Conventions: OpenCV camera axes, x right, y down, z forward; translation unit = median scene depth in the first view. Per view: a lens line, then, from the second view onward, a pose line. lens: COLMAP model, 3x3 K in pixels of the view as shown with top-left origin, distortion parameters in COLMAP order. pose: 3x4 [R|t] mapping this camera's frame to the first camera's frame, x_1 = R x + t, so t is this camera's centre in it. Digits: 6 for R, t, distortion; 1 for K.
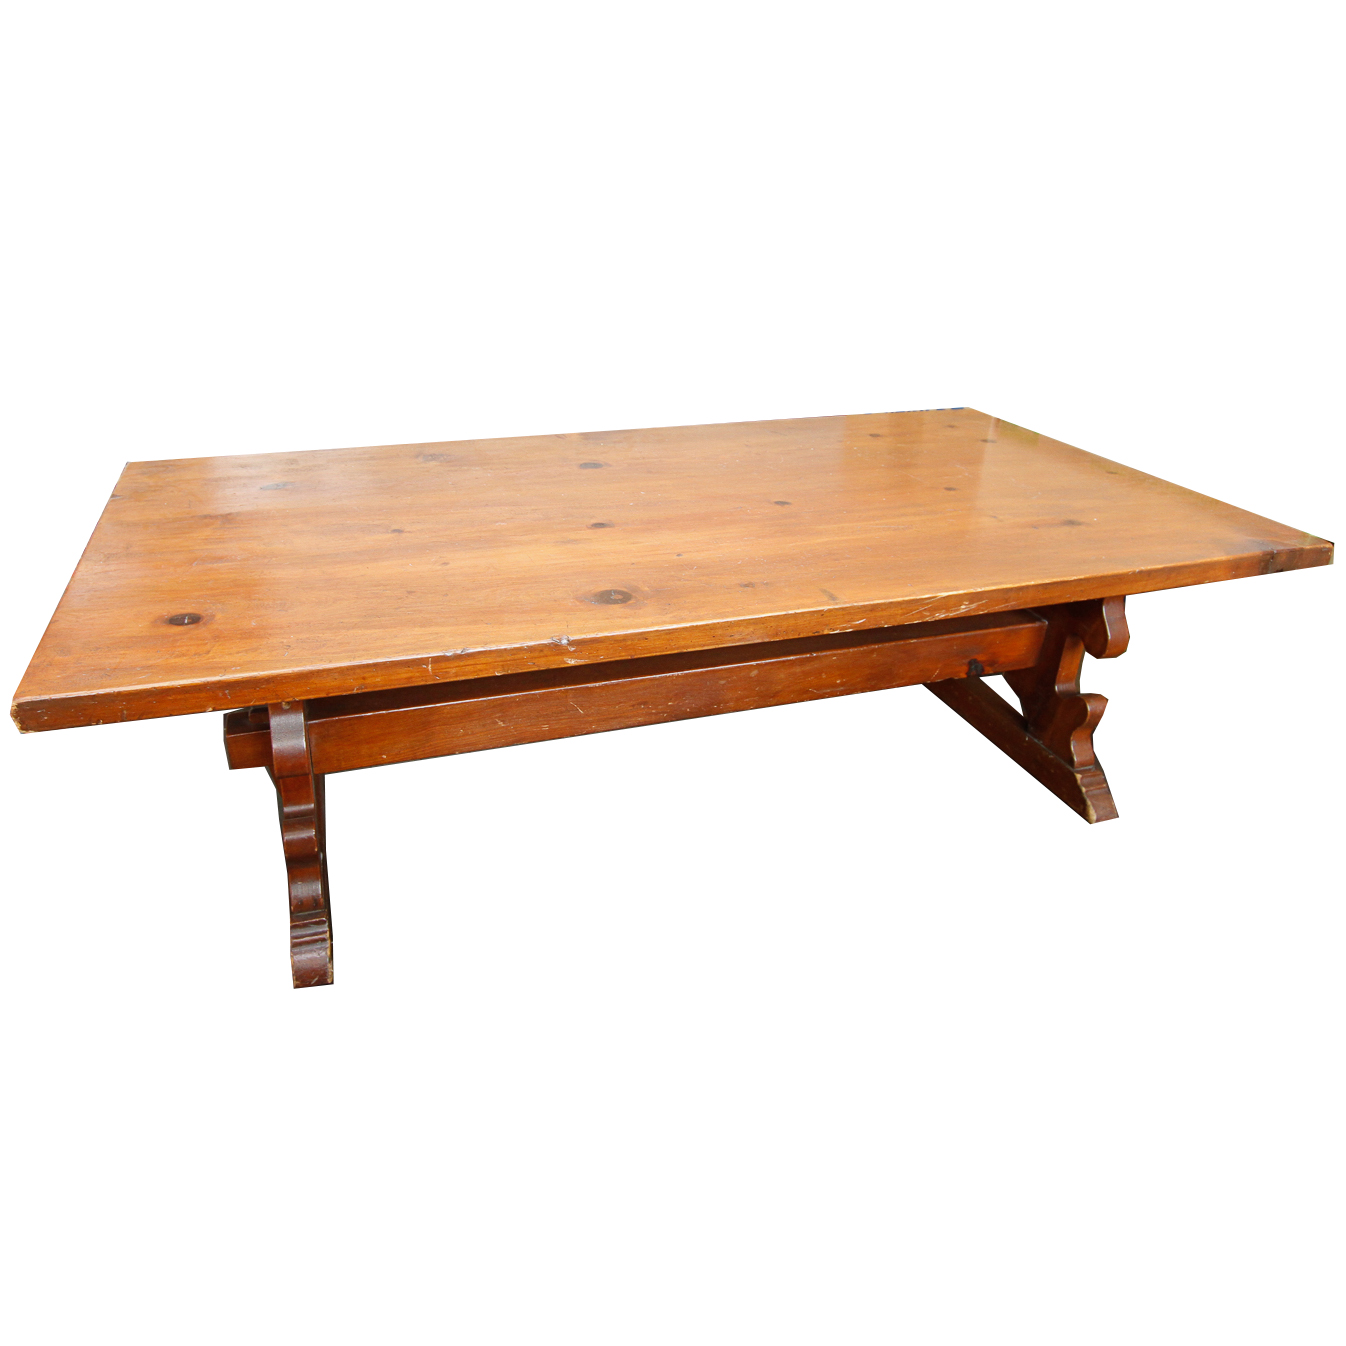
lens RADIAL K [[954.2, 0, 590.2], [0, 954.2, 590.9], [0, 0, 1]] dist [-0.021798, -0.000686]
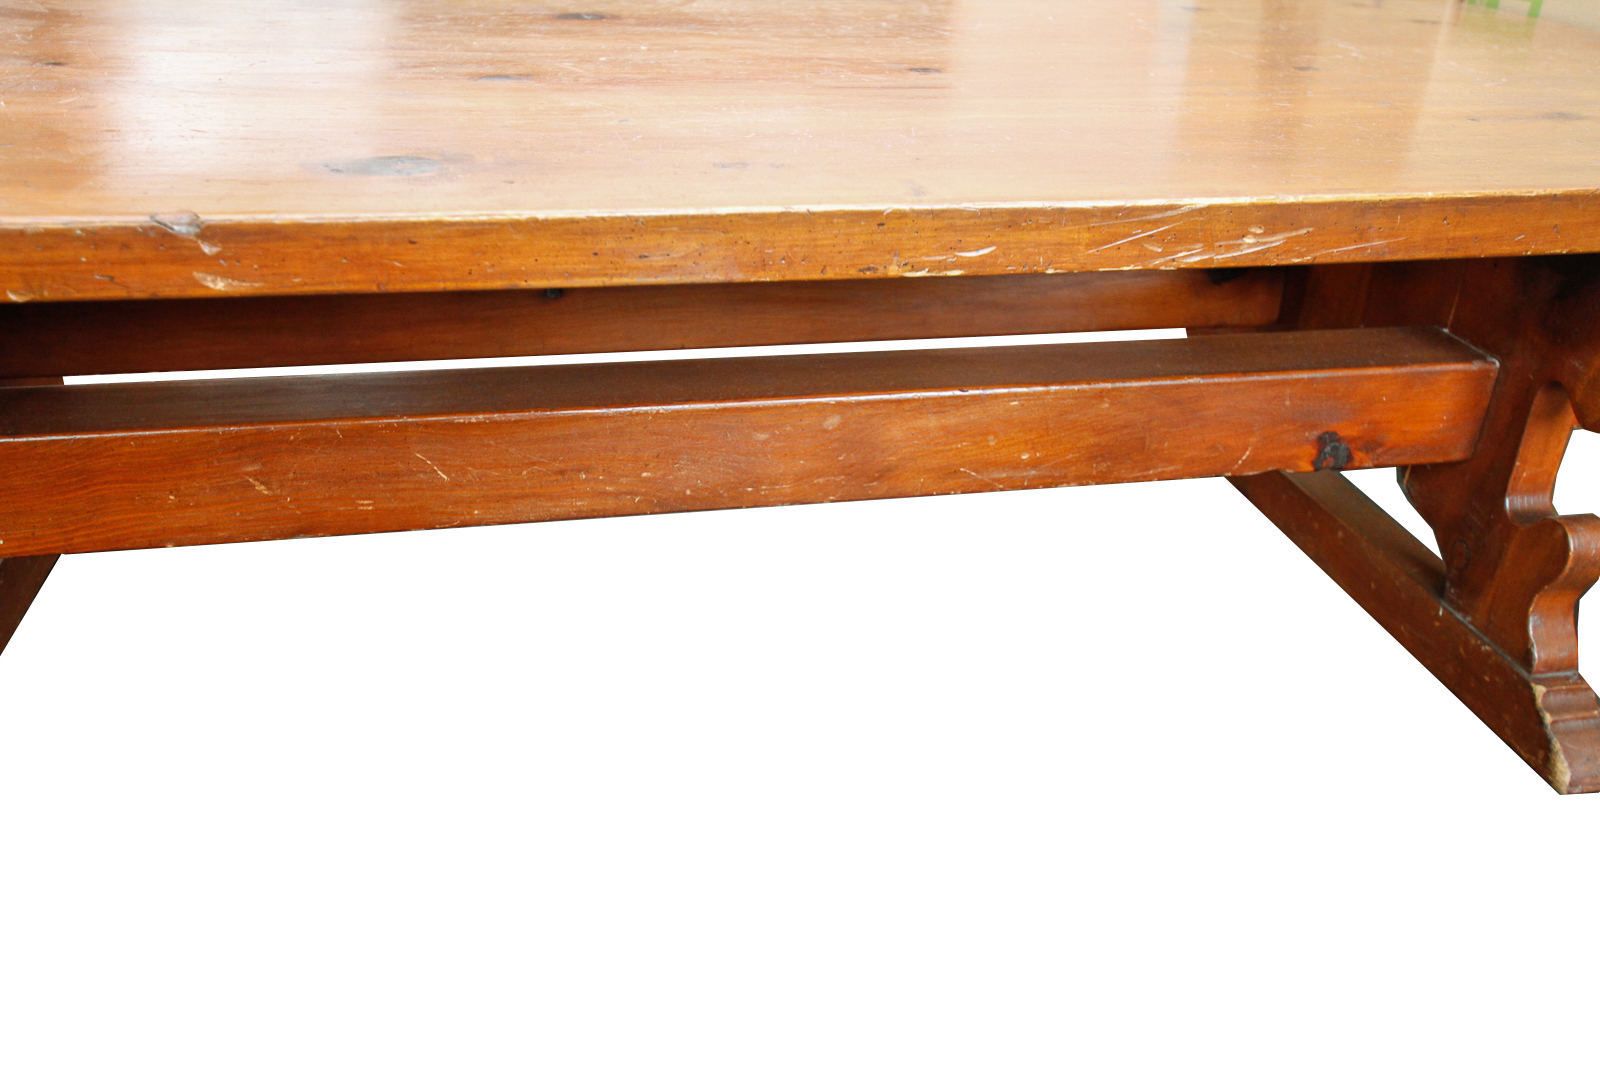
lens RADIAL K [[1389.4, 0, 800.0], [0, 1389.4, 533.5], [0, 0, 1]] dist [-0.002220, 0.017897]
pose [[0.996411, 0.052583, -0.066331, 0.206621], [-0.048124, 0.996584, 0.067114, 0.096953], [0.069634, -0.063681, 0.995538, 0.315265]]
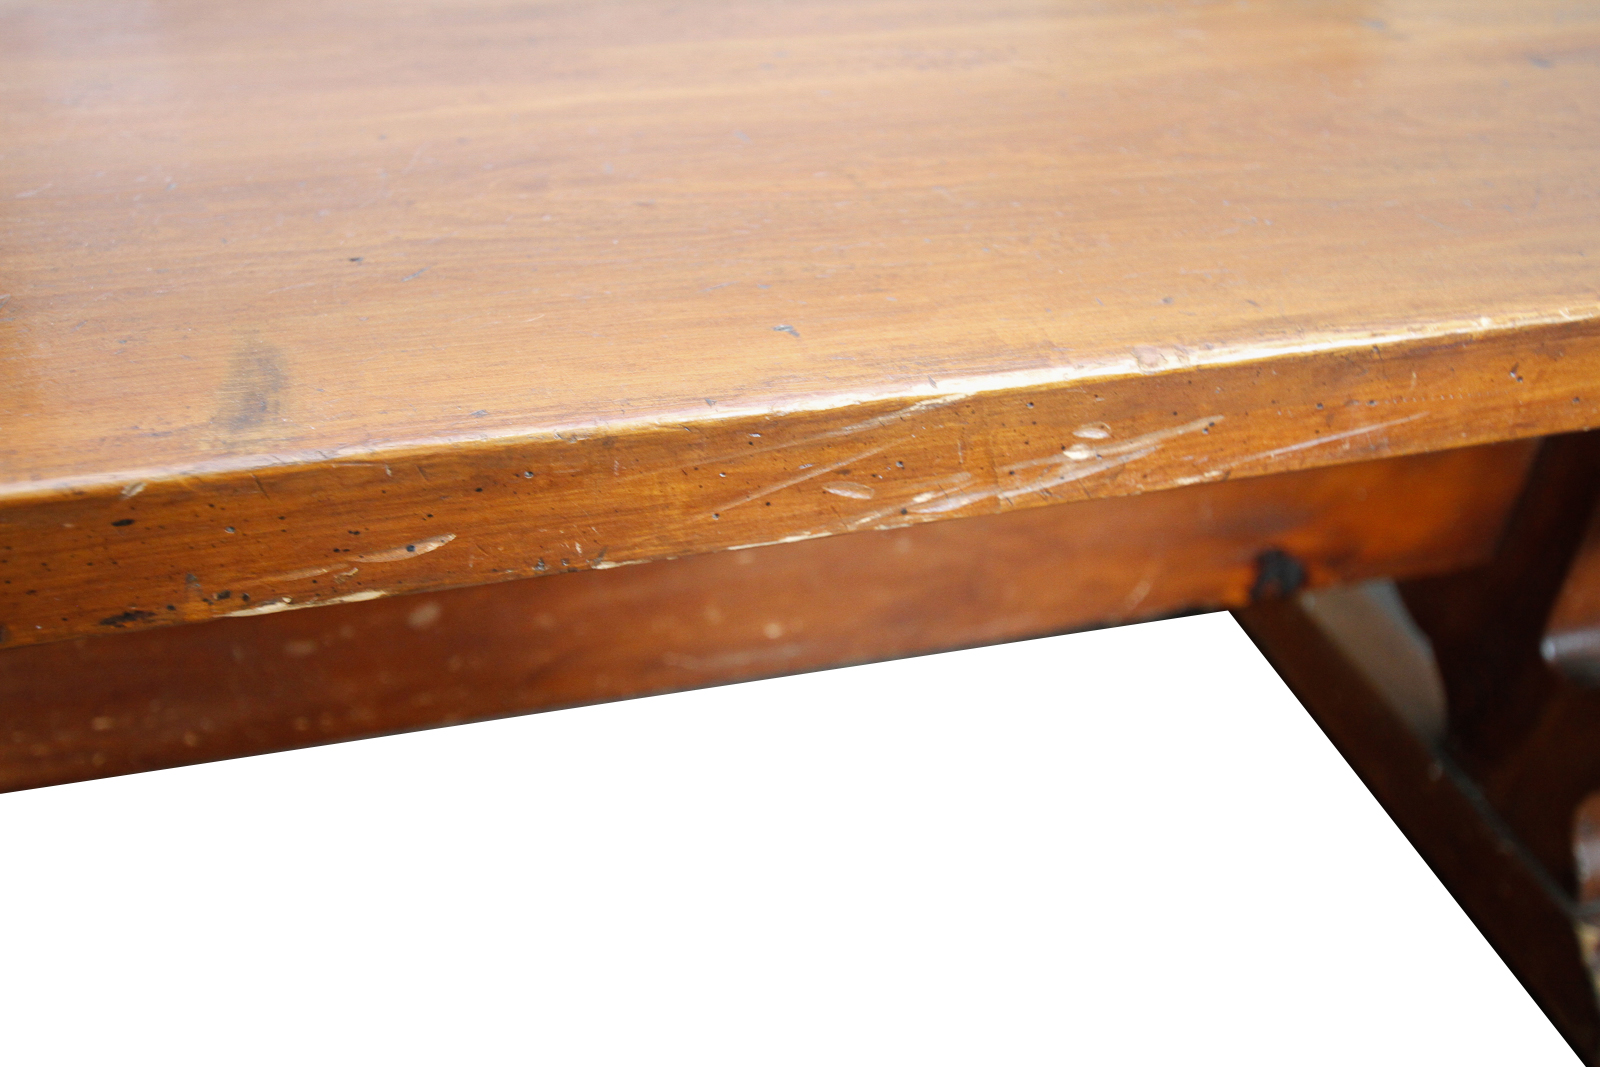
lens RADIAL K [[1389.4, 0, 800.0], [0, 1389.4, 533.5], [0, 0, 1]] dist [-0.002220, 0.017897]
pose [[0.999111, 0.022223, -0.035831, 0.296794], [-0.014786, 0.980522, 0.195854, -0.016825], [0.039485, -0.195150, 0.979978, 0.623846]]
